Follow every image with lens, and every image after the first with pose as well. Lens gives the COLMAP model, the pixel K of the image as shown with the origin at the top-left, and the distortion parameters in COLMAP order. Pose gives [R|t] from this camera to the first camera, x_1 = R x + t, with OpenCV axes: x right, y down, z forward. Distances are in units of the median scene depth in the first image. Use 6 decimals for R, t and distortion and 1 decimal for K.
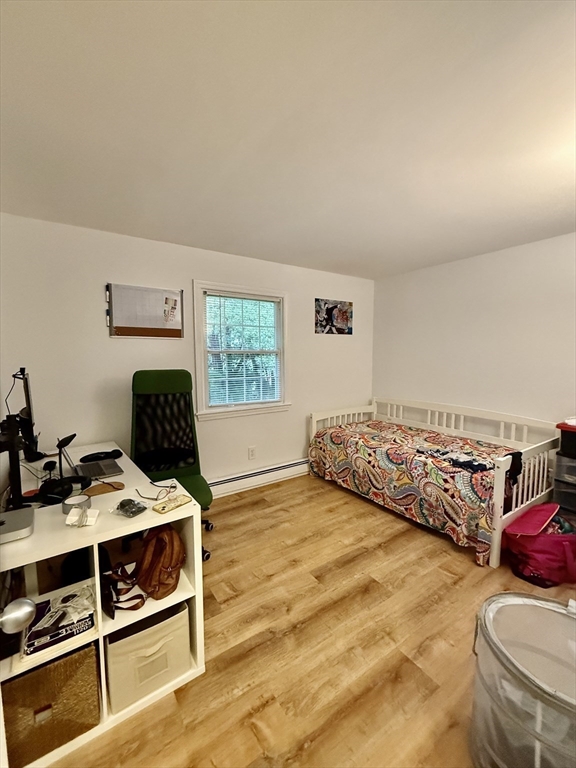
lens RADIAL K [[306.1, 0, 291.2], [0, 306.1, 380.4], [0, 0, 1]] dist [0.001853, -0.000045]
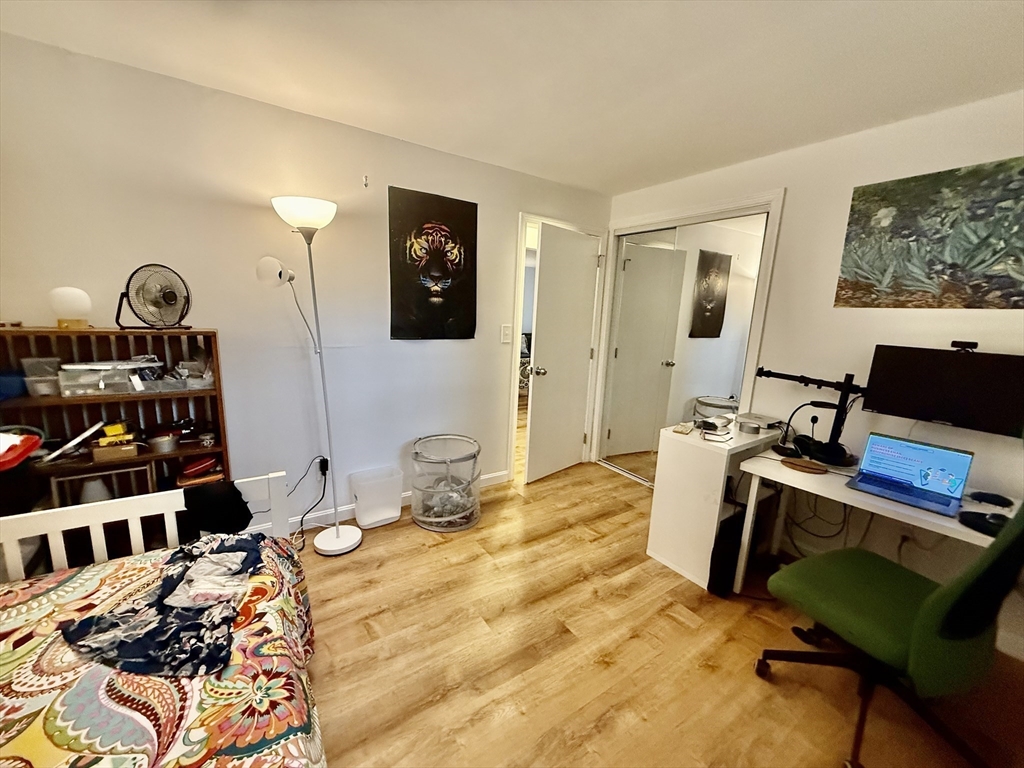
lens RADIAL K [[408.2, 0, 512.7], [0, 408.2, 383.9], [0, 0, 1]] dist [0.001853, -0.000045]
pose [[-0.999139, -0.040770, -0.007669, 0.278988], [-0.041330, 0.962313, 0.268786, -0.169970], [-0.003578, 0.268872, -0.963169, 2.052087]]
